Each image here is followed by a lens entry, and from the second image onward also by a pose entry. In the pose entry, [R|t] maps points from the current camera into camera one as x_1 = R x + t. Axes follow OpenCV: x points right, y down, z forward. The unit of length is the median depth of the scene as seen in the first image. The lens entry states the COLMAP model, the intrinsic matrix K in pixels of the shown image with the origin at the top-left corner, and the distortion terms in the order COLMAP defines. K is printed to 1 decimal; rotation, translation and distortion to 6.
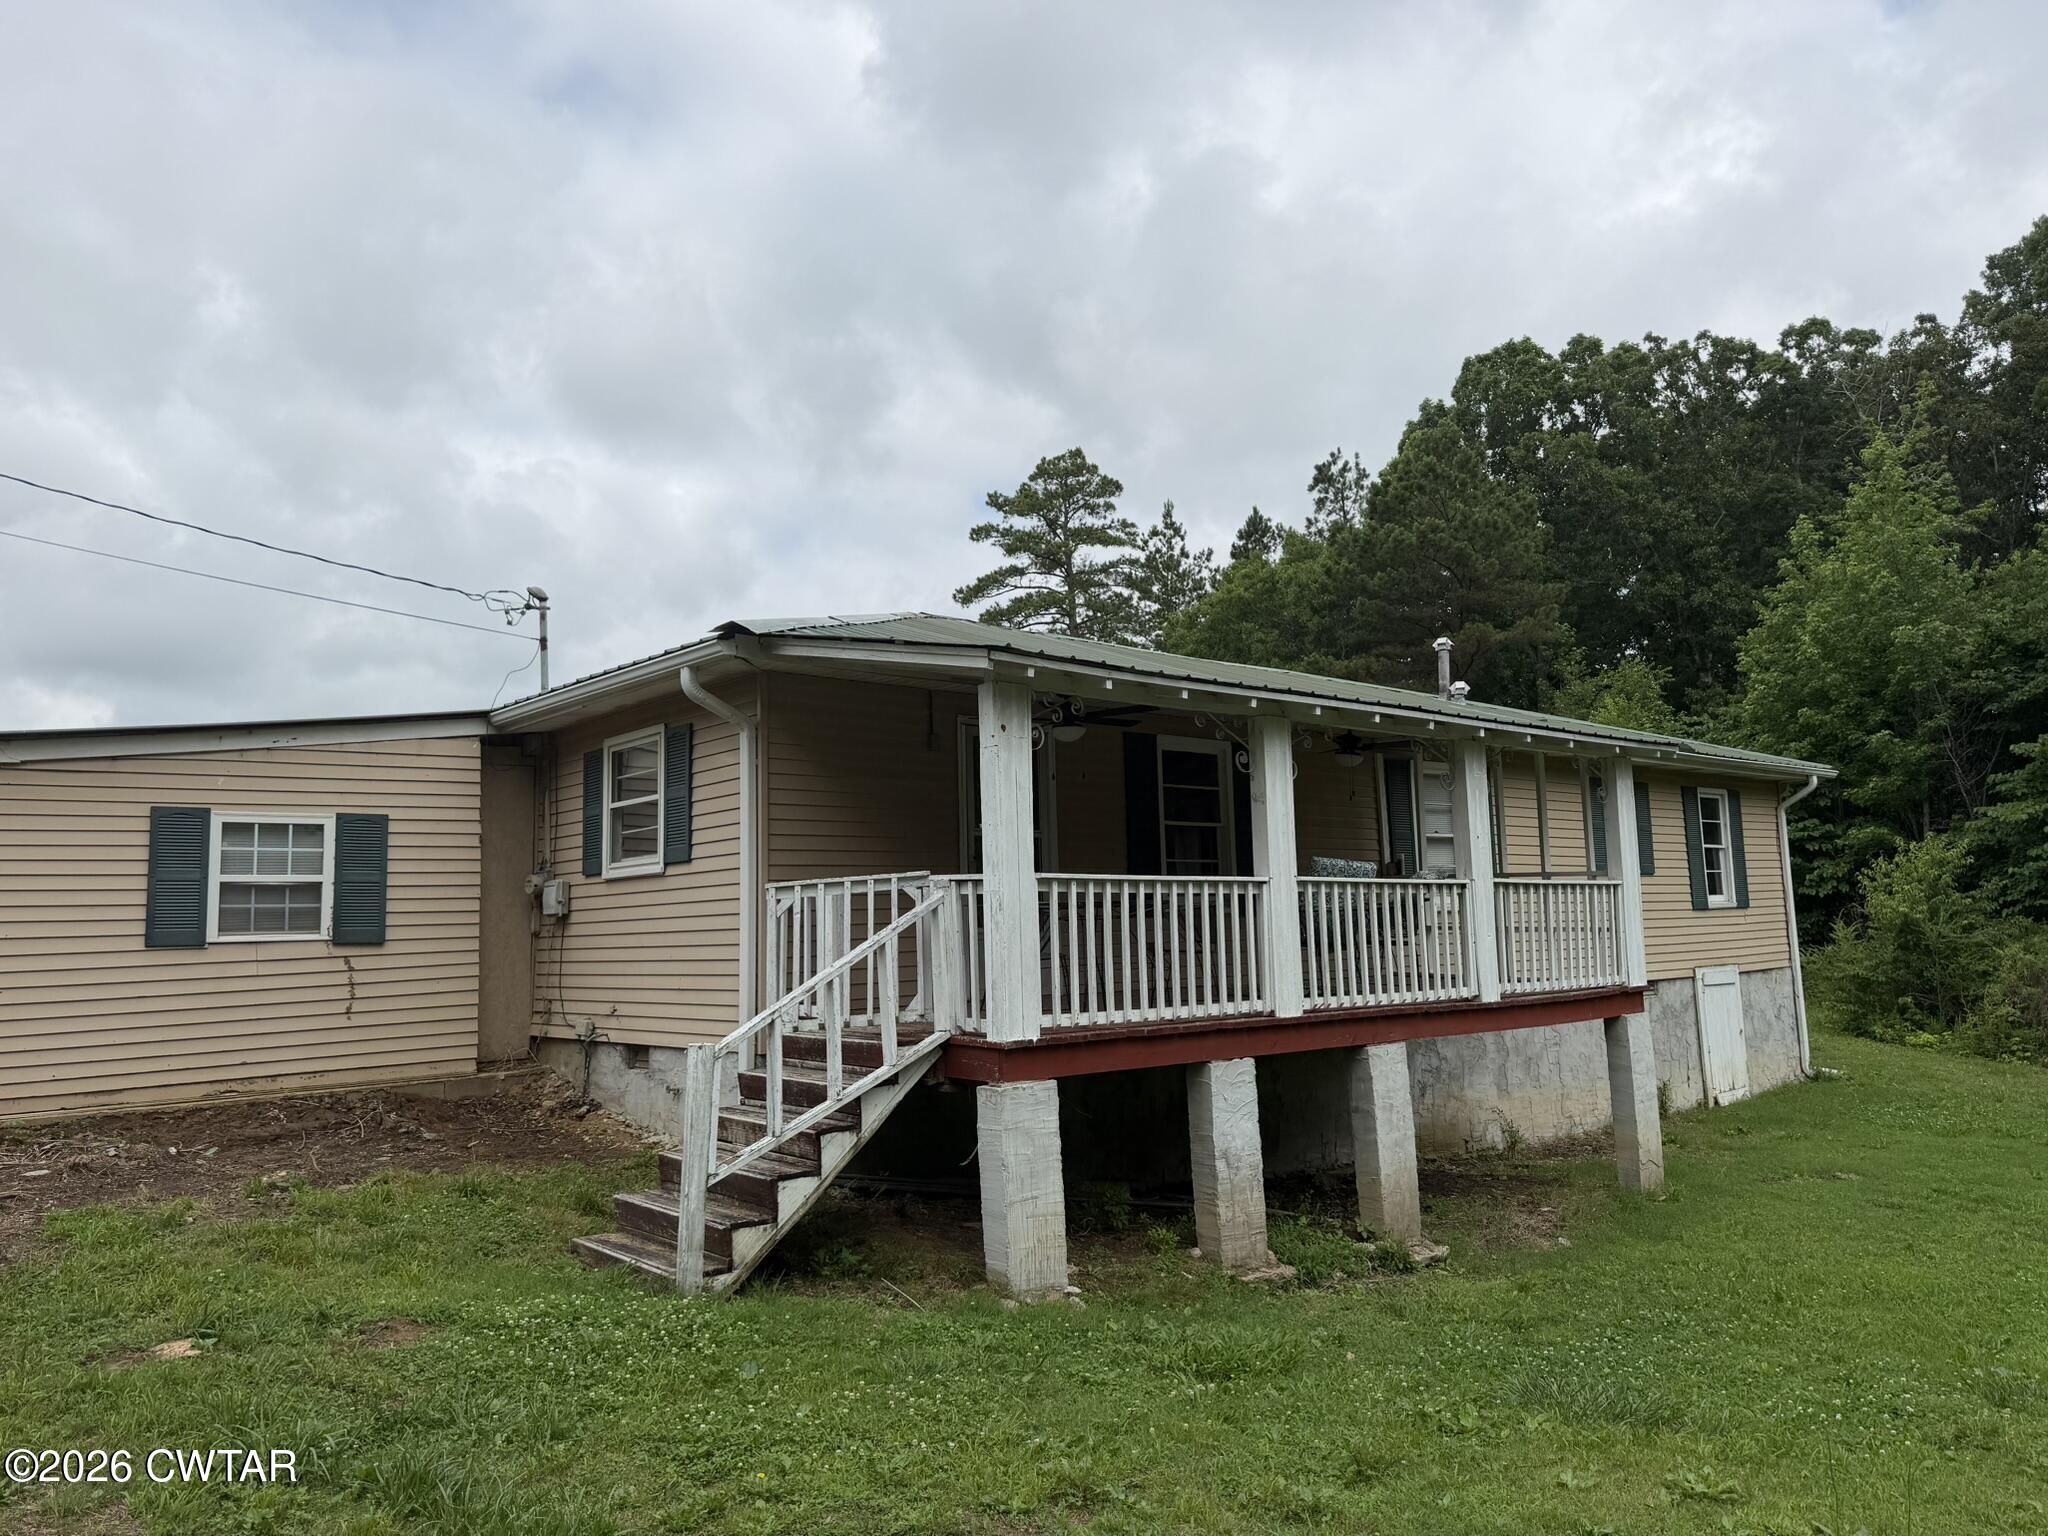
lens RADIAL K [[1412.5, 0, 1024.0], [0, 1412.5, 768.0], [0, 0, 1]] dist [0.140528, -0.243422]
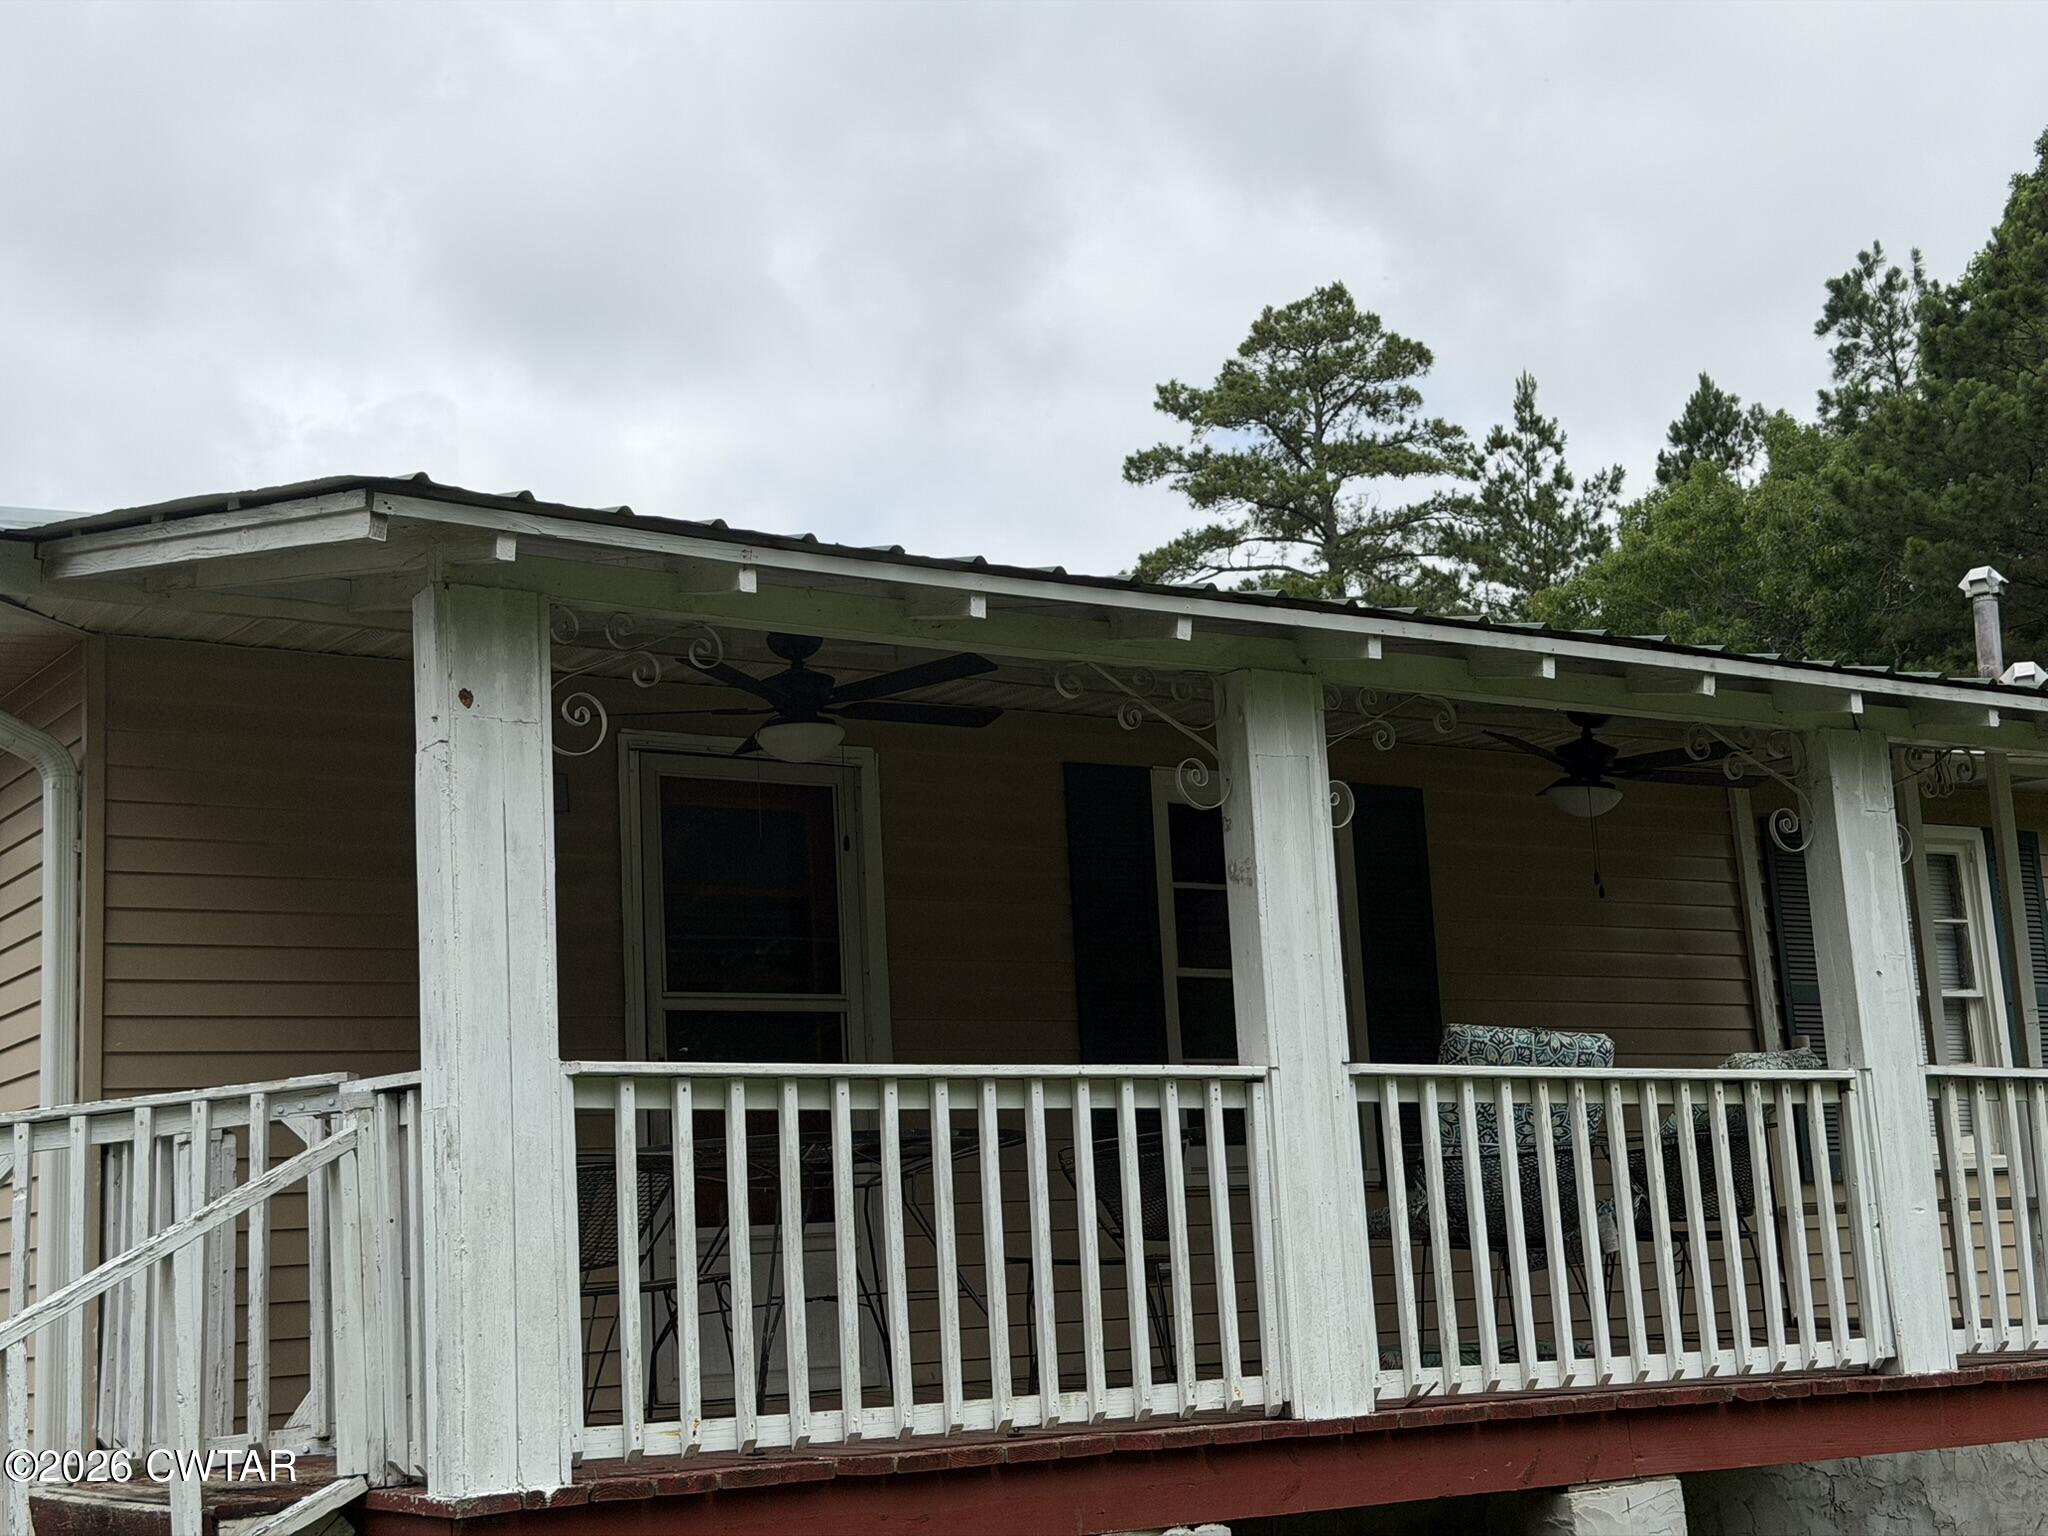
lens RADIAL K [[2837.9, 0, 1014.0], [0, 2837.9, 756.8], [0, 0, 1]] dist [0.123527, -0.082079]
pose [[0.993395, -0.049420, -0.103554, 0.030114], [0.041987, 0.996464, -0.072774, 0.007233], [0.106784, 0.067945, 0.991958, 0.029955]]
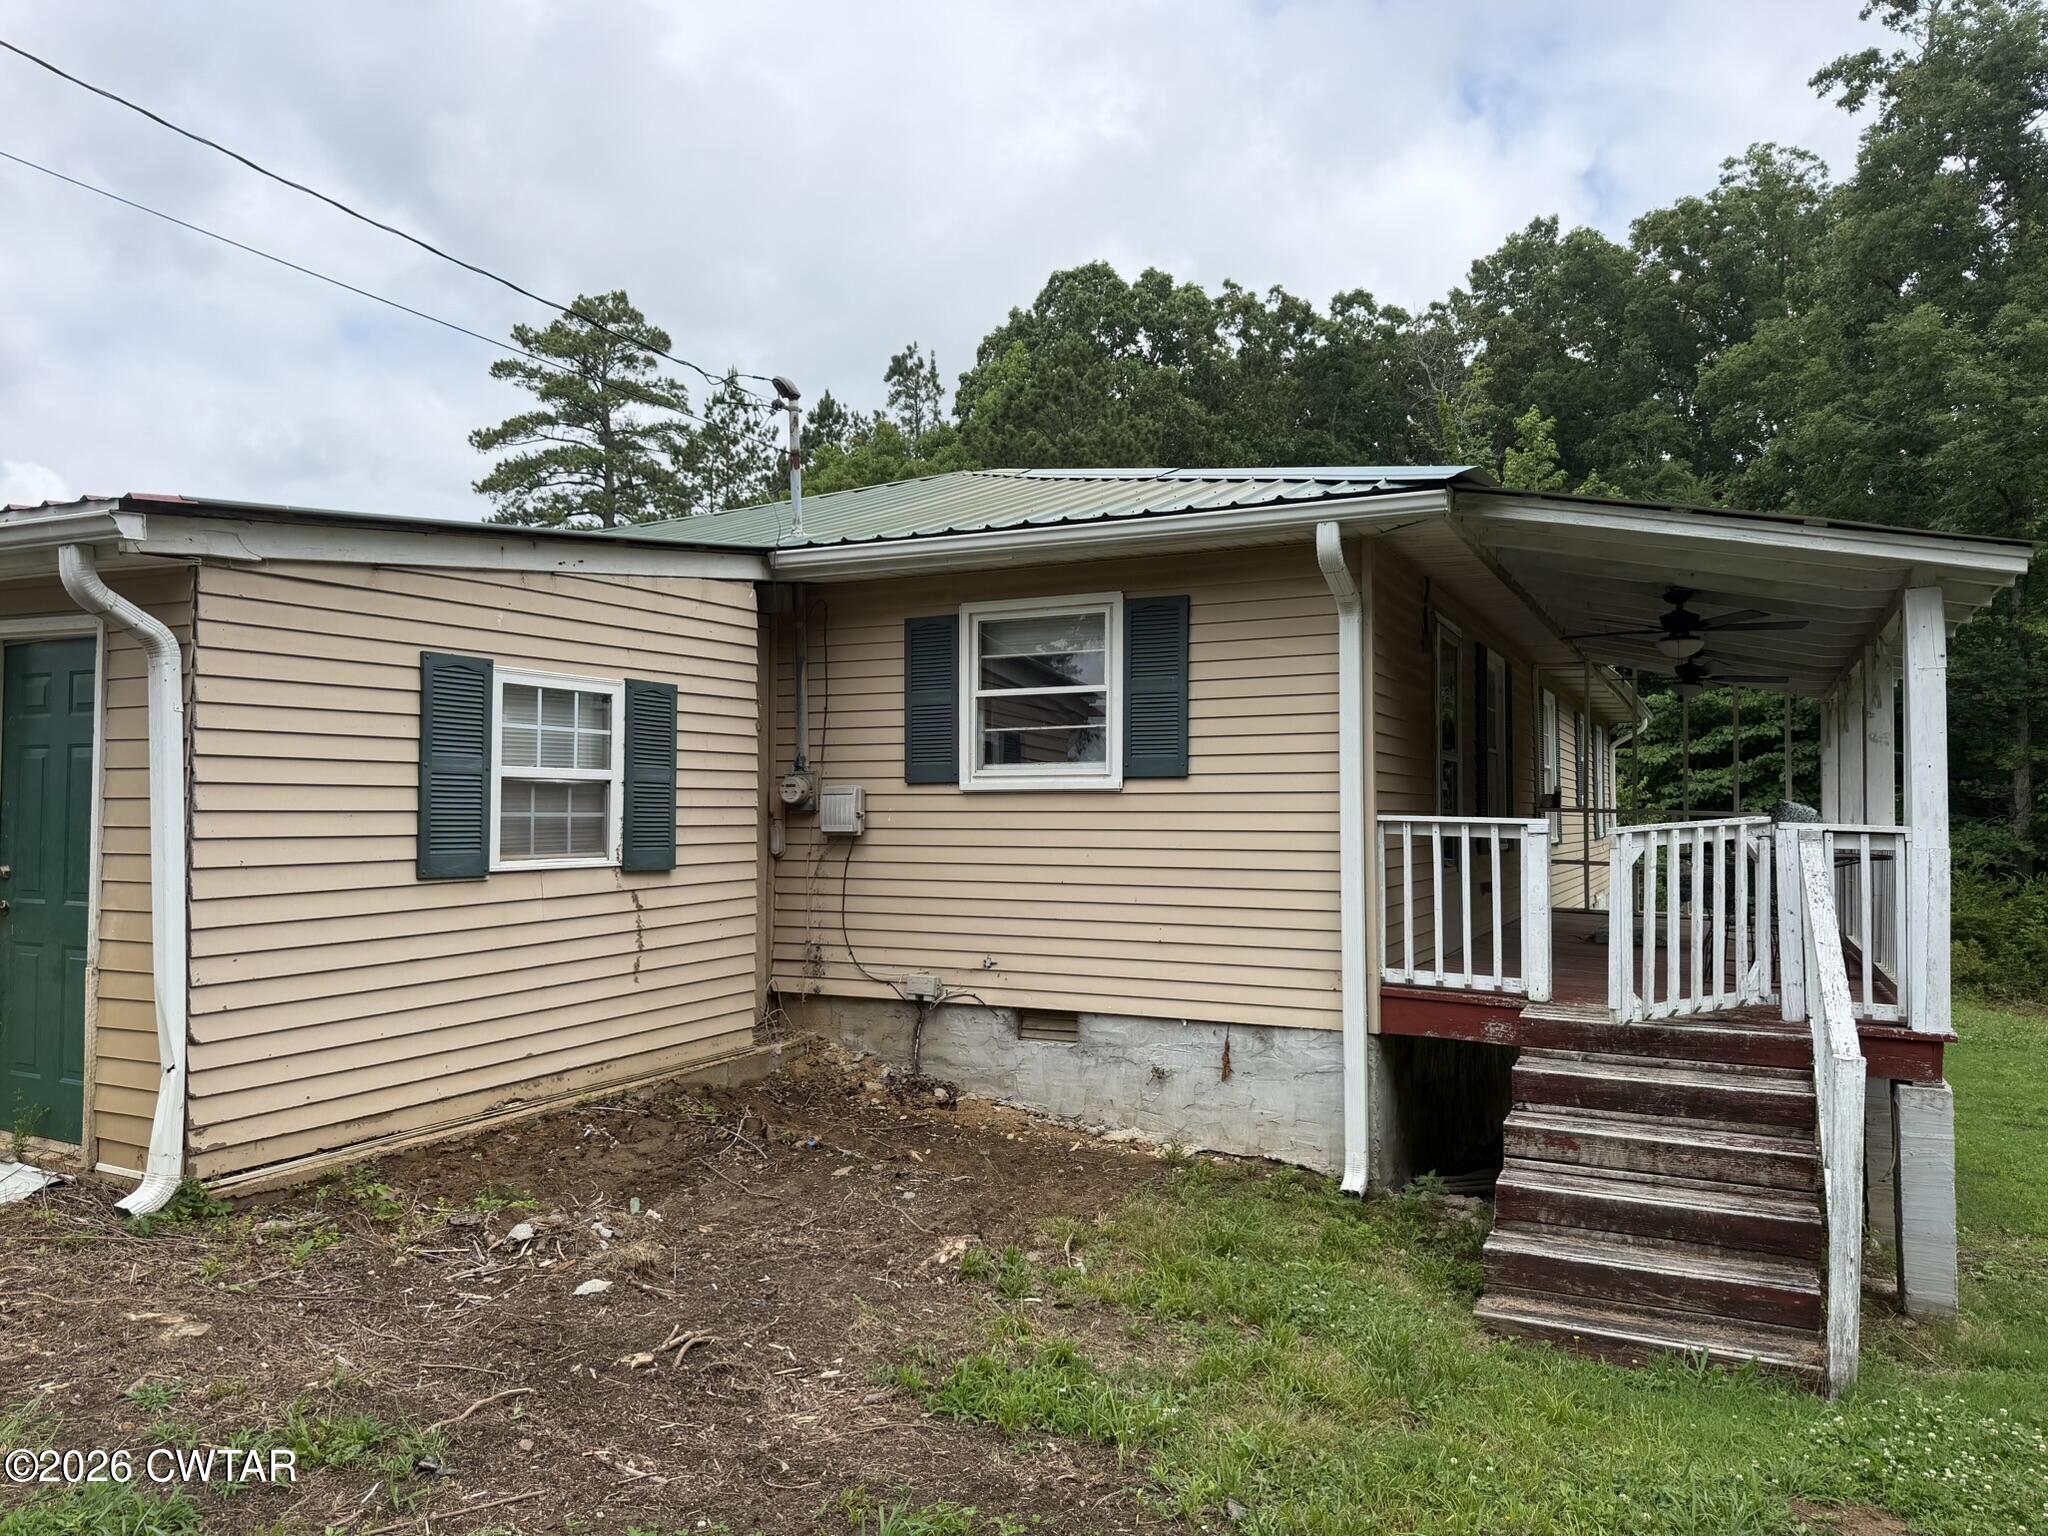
lens RADIAL K [[1412.5, 0, 1024.0], [0, 1412.5, 768.0], [0, 0, 1]] dist [0.140528, -0.243422]
pose [[0.917704, 0.041367, 0.395105, -0.106938], [-0.070842, 0.995663, 0.060300, 0.003679], [-0.390897, -0.083327, 0.916655, 0.058768]]
